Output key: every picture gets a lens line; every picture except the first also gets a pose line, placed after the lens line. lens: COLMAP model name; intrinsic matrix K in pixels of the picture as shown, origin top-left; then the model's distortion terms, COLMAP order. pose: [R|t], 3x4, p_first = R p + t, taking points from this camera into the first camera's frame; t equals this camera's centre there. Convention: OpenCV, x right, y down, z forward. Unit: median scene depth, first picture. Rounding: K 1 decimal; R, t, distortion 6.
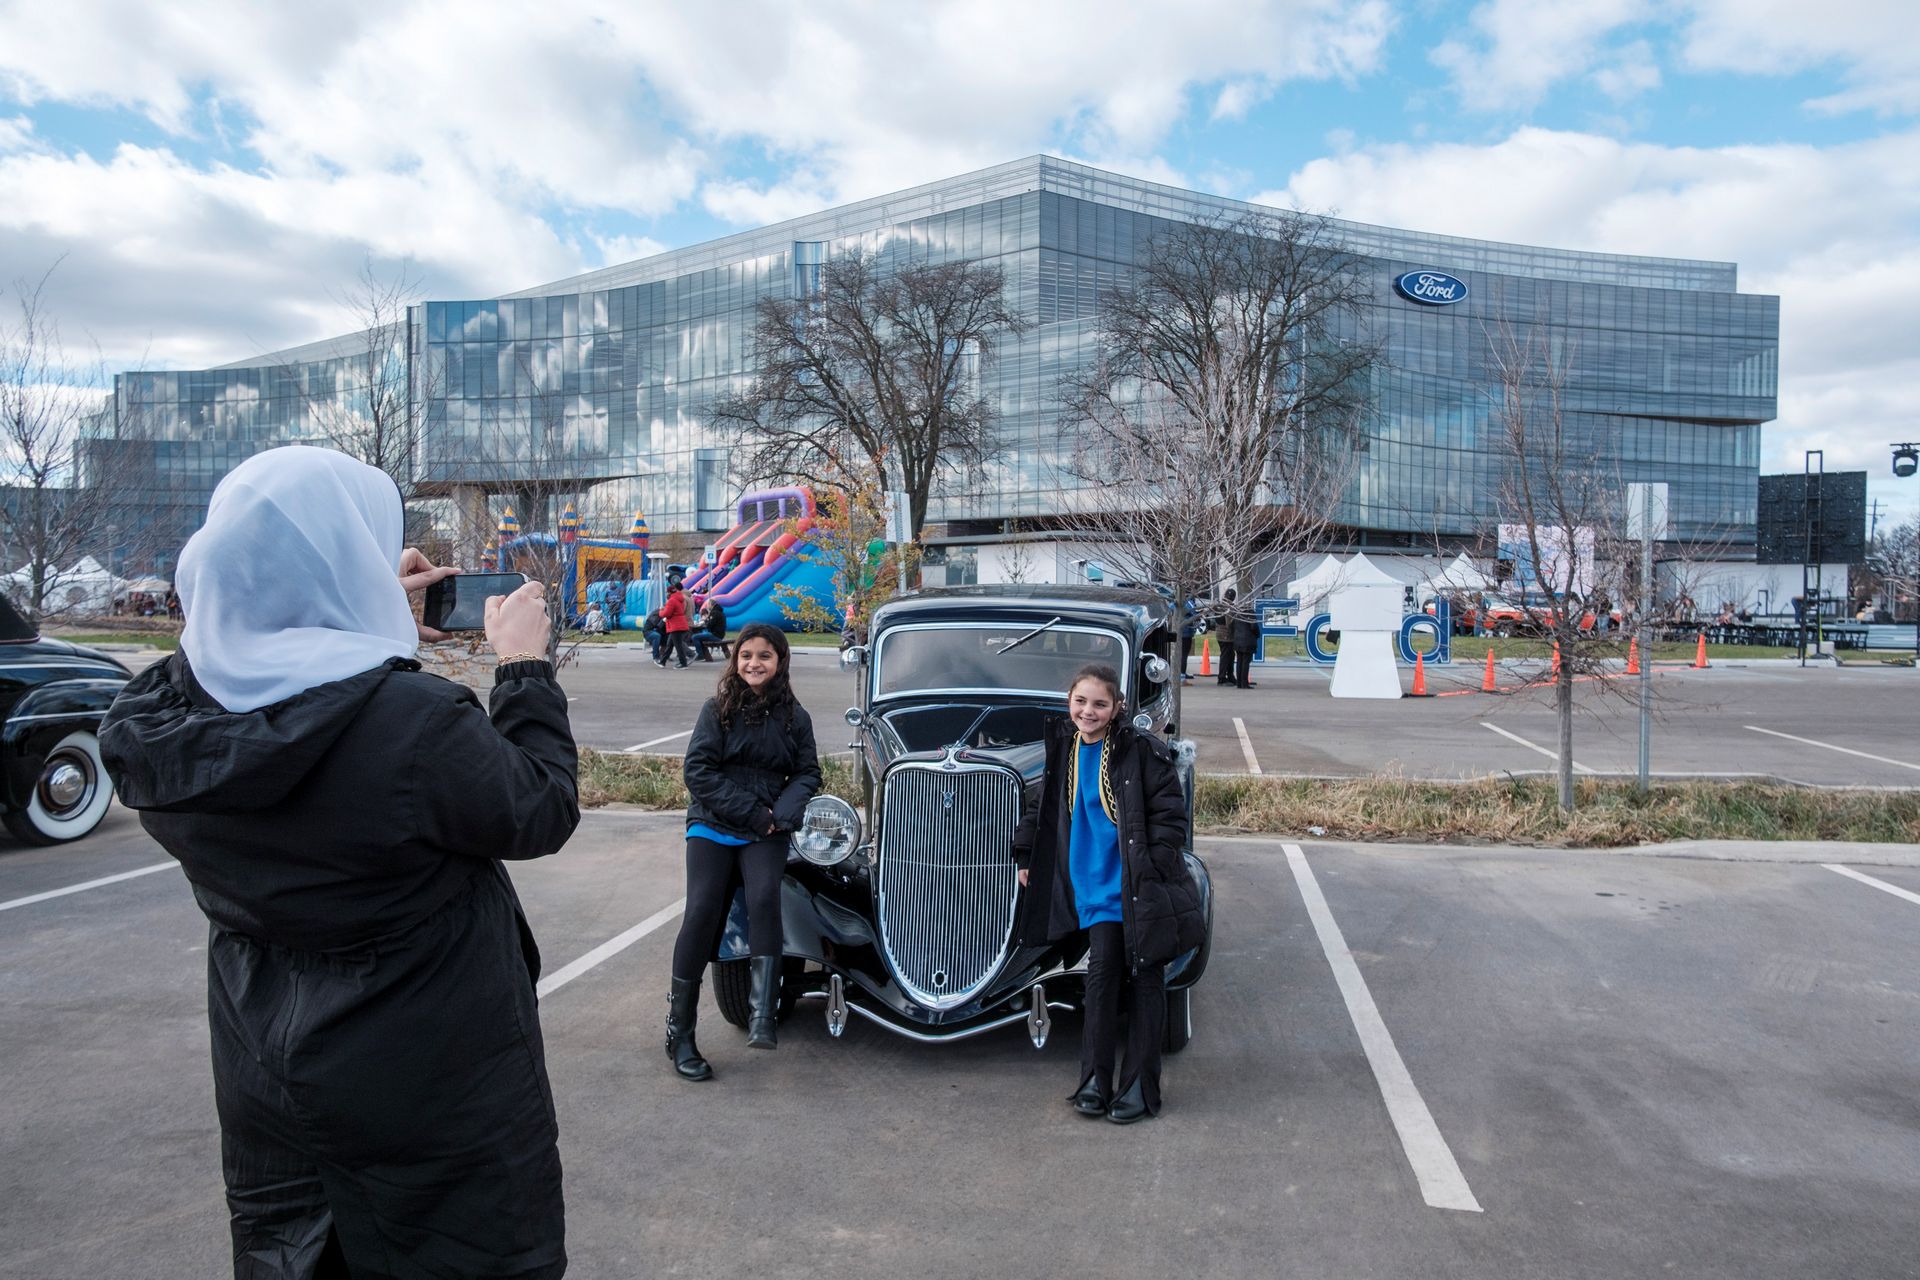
lens RADIAL K [[1328.0, 0, 923.4], [0, 1328.0, 589.5], [0, 0, 1]] dist [0.002763, 0.000657]
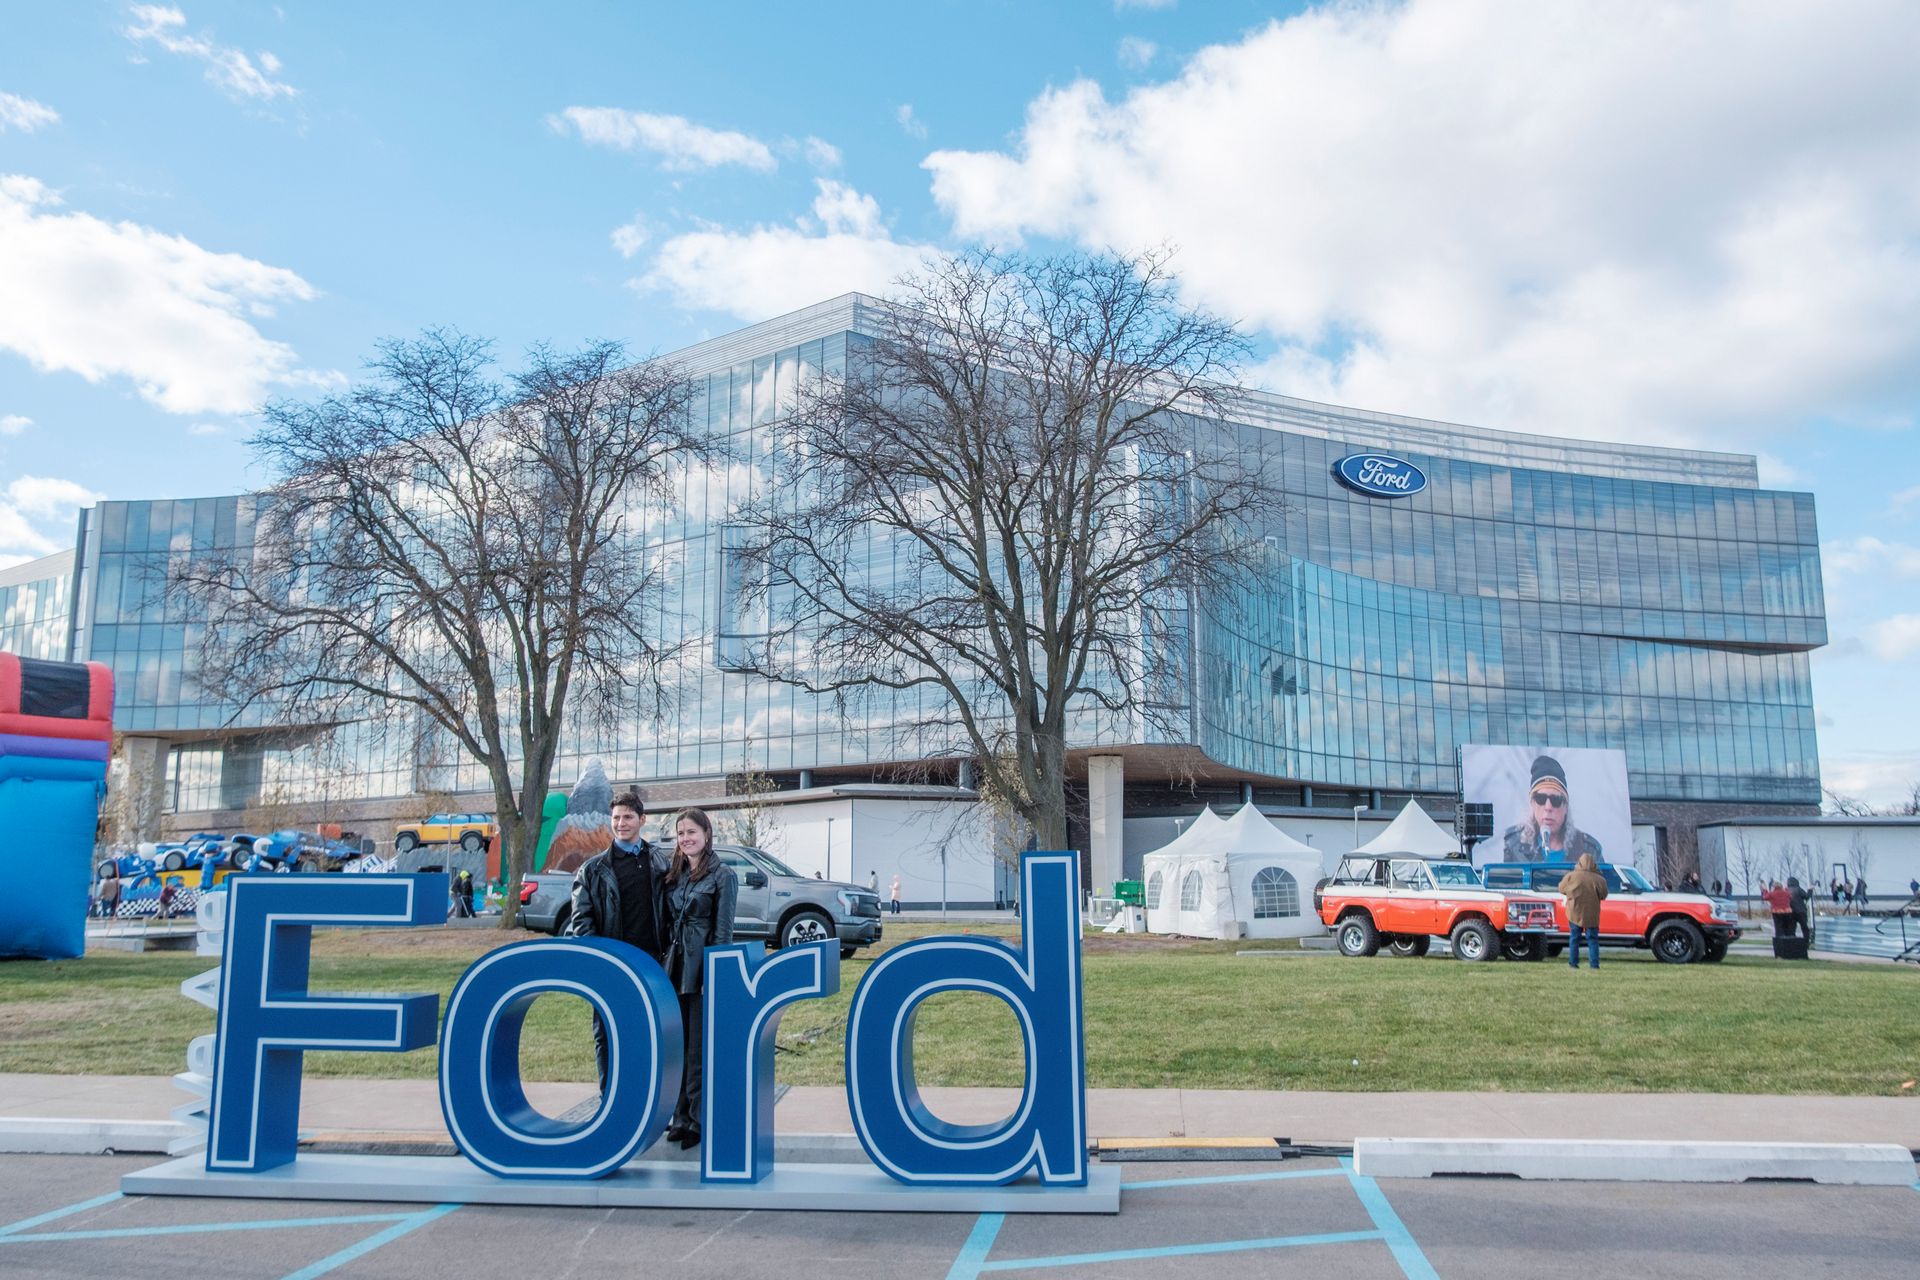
lens RADIAL K [[1411.6, 0, 912.7], [0, 1411.6, 642.1], [0, 0, 1]] dist [-0.008530, 0.000901]
pose [[0.999883, -0.005058, 0.014447, 0.092754], [0.007322, 0.986884, -0.161266, 0.001784], [-0.013442, 0.161353, 0.986805, 0.196548]]
